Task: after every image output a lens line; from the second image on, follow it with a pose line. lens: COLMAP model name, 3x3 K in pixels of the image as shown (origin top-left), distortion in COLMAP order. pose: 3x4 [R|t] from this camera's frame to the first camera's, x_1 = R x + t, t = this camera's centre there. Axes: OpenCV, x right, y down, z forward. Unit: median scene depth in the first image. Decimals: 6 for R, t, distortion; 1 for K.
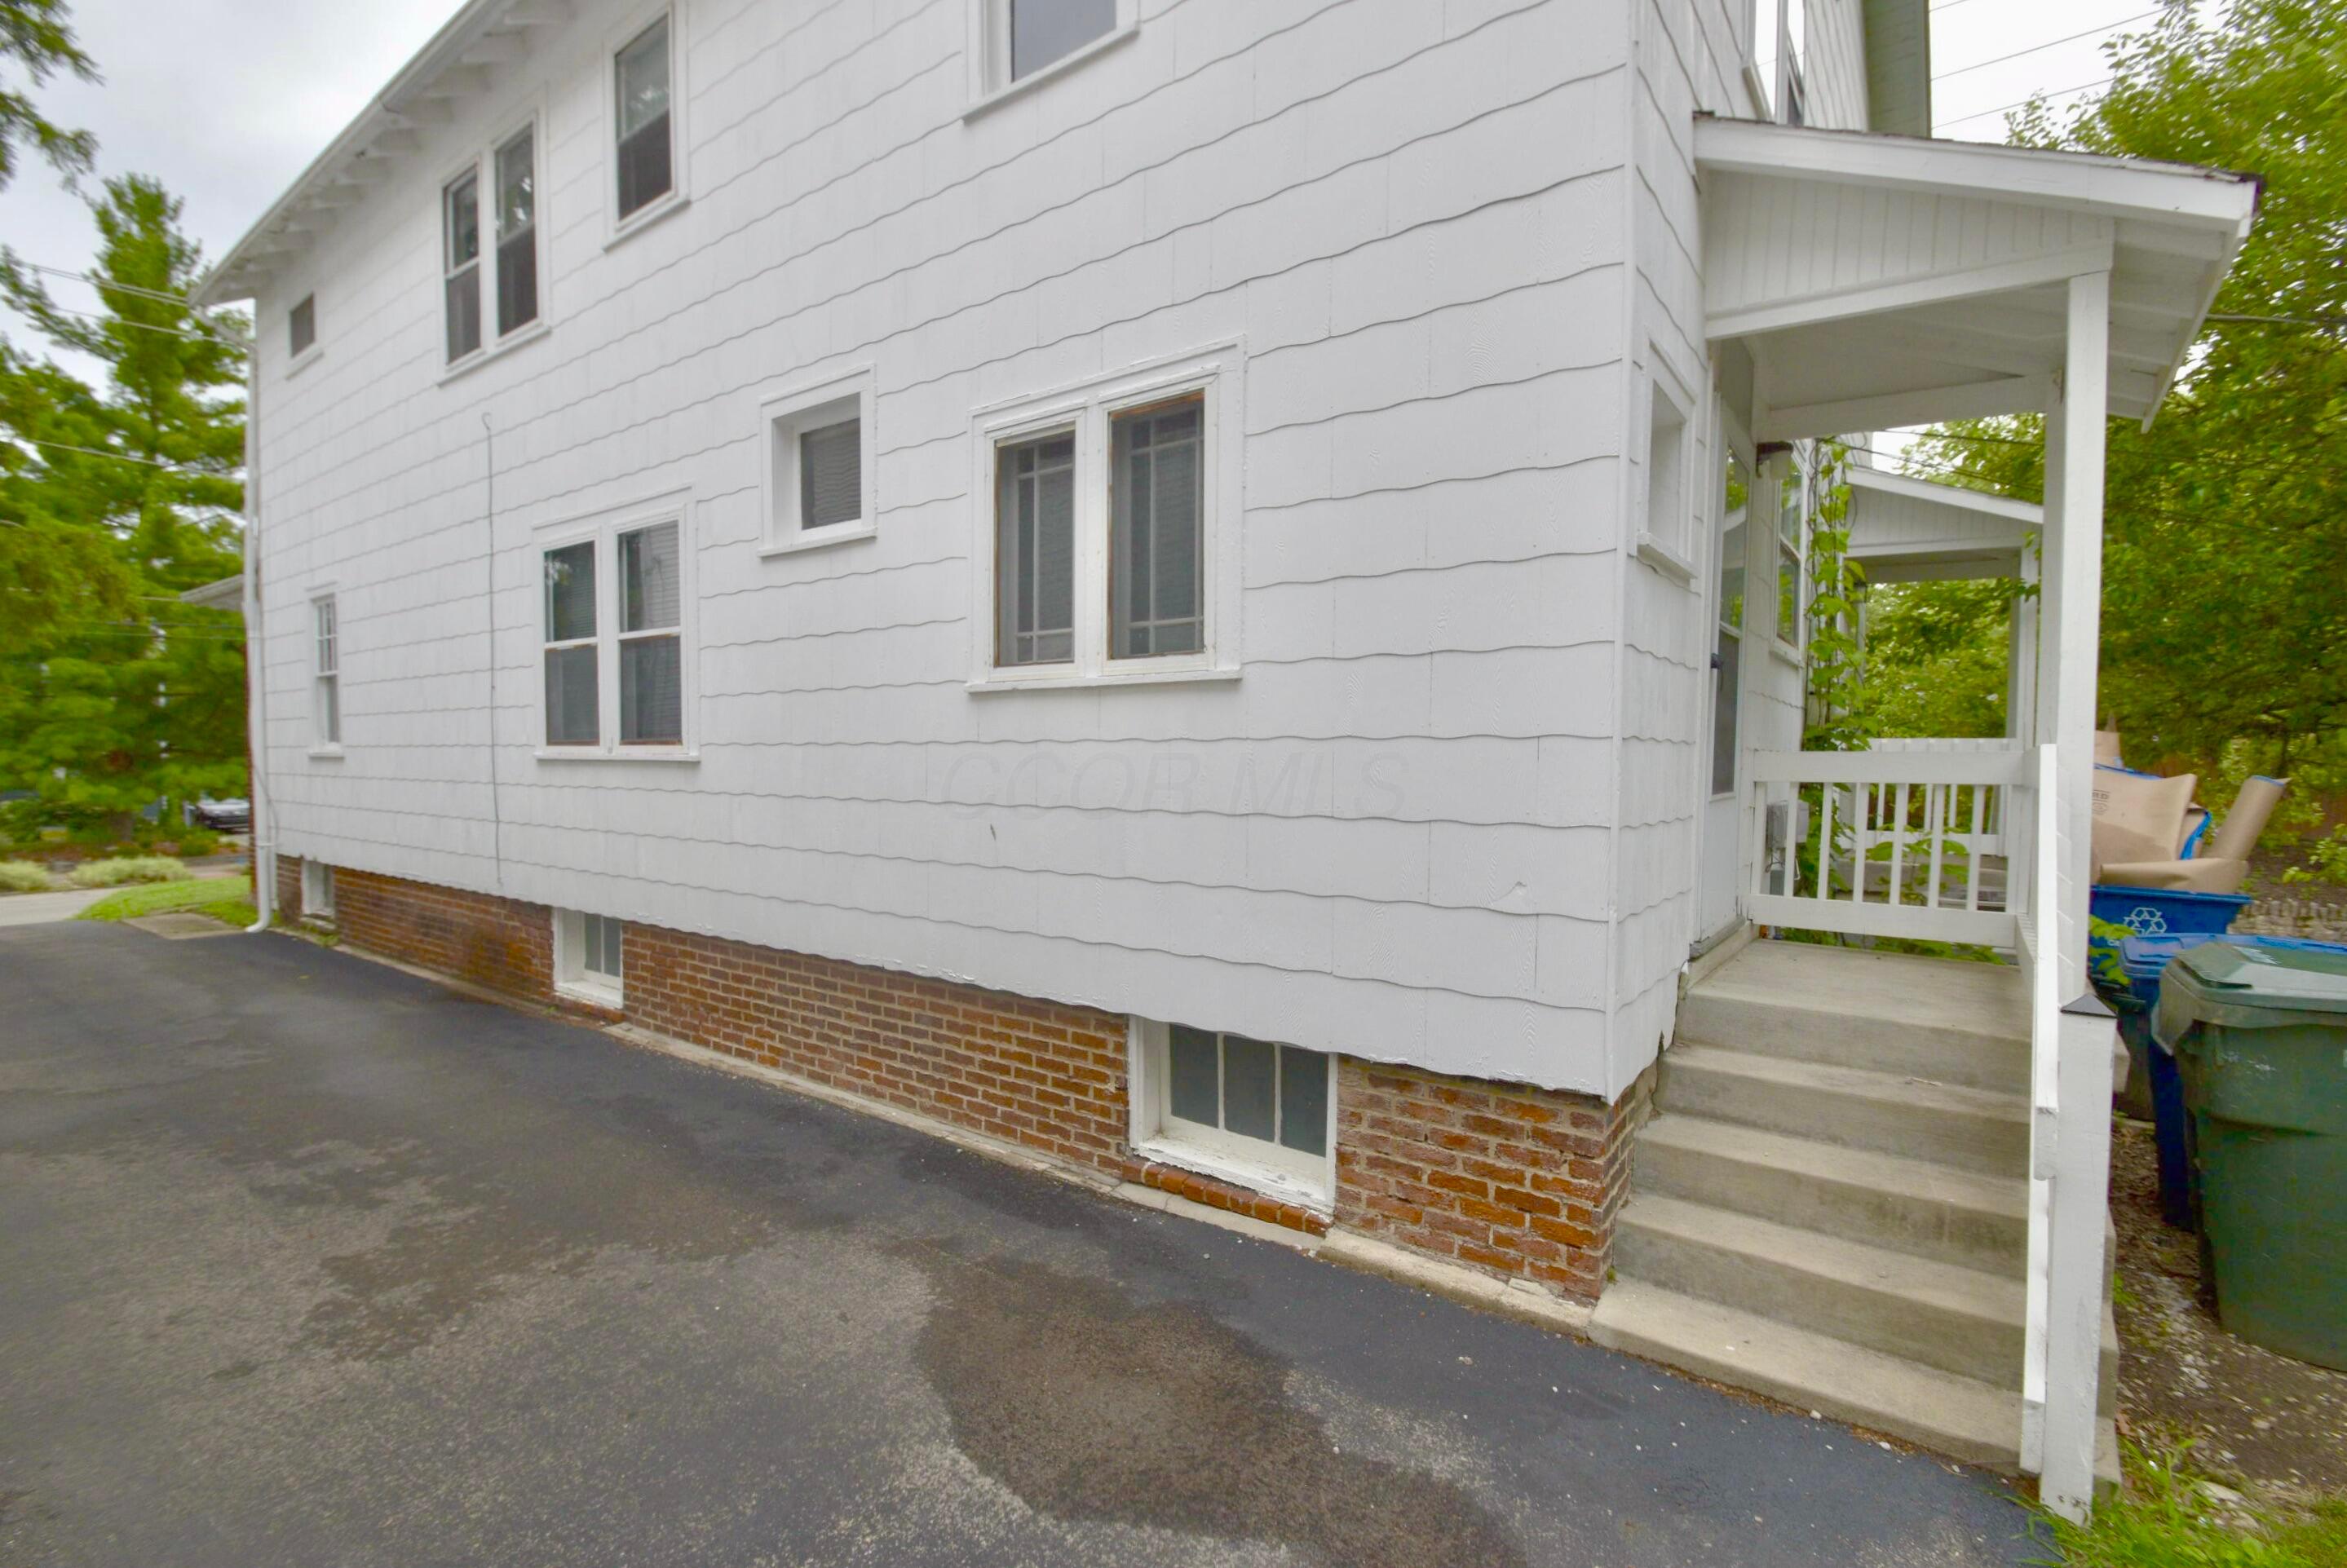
lens RADIAL K [[1067.4, 0, 1171.5], [0, 1067.4, 820.3], [0, 0, 1]] dist [-0.000372, -0.006699]
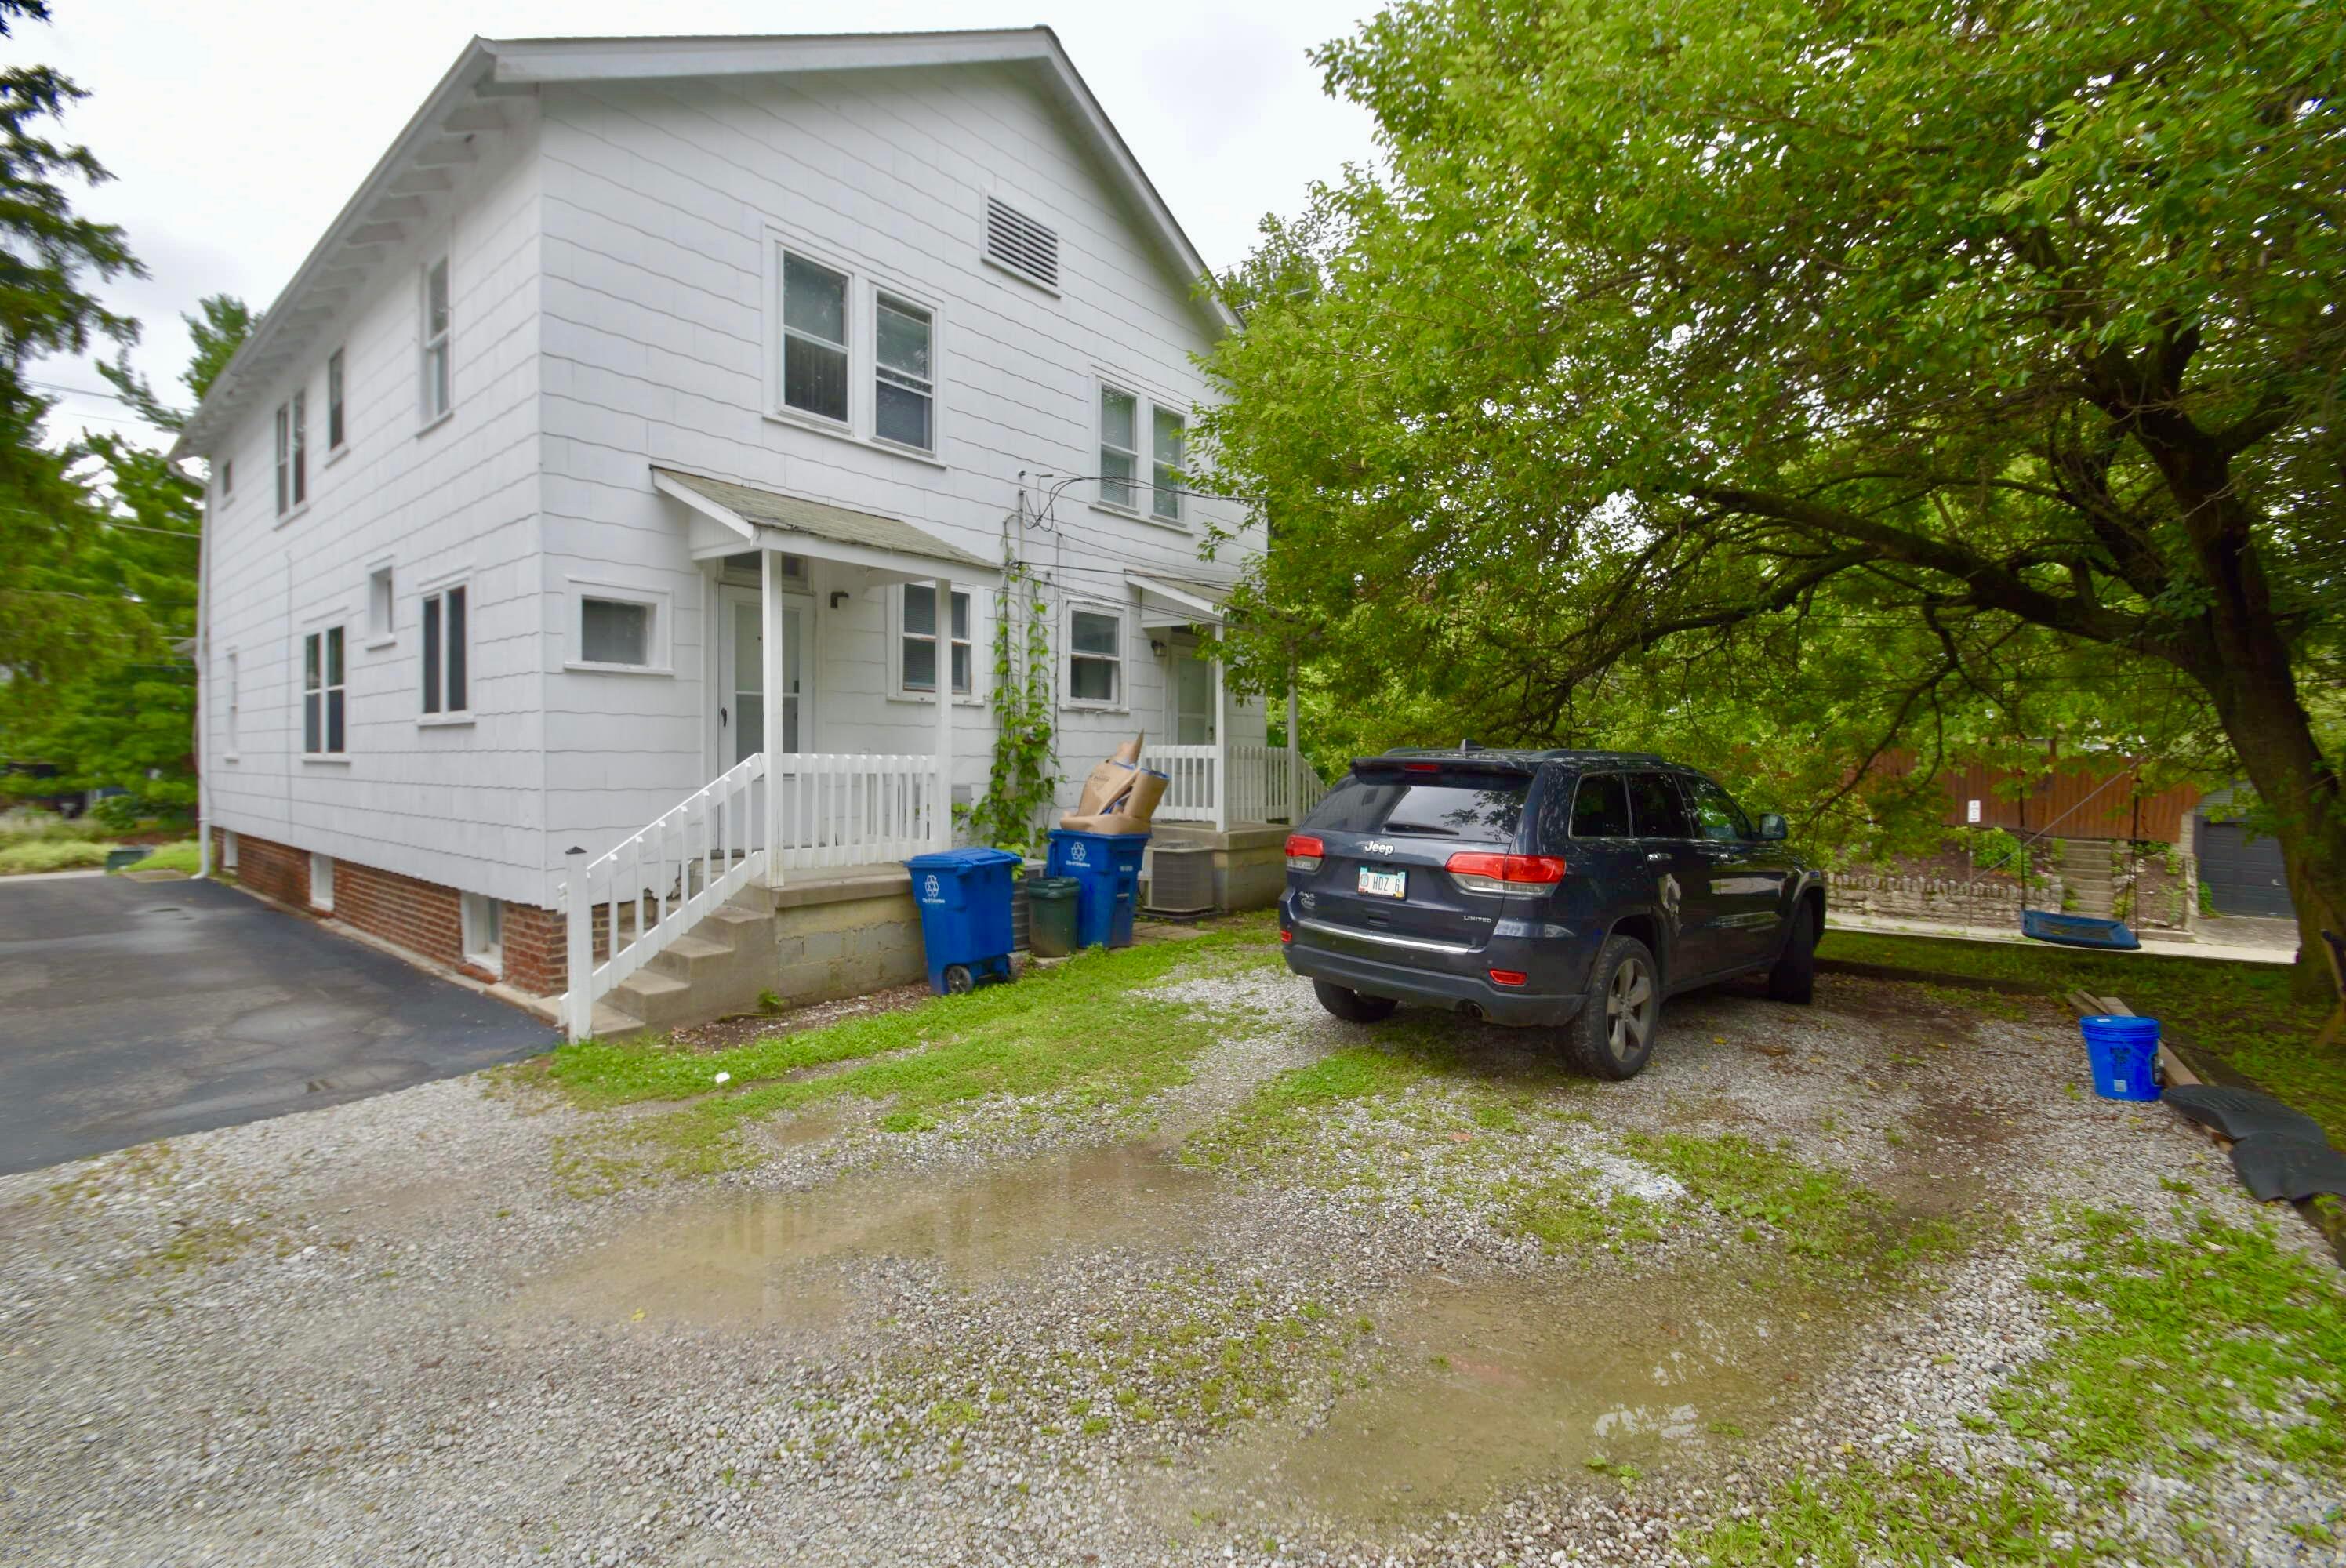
lens RADIAL K [[1021.5, 0, 1173.0], [0, 1021.5, 784.0], [0, 0, 1]] dist [-0.002325, -0.009286]
pose [[0.998893, -0.000577, -0.047044, 0.570907], [-0.001039, 0.999410, -0.034325, 0.021006], [0.047036, 0.034336, 0.998303, -0.347333]]
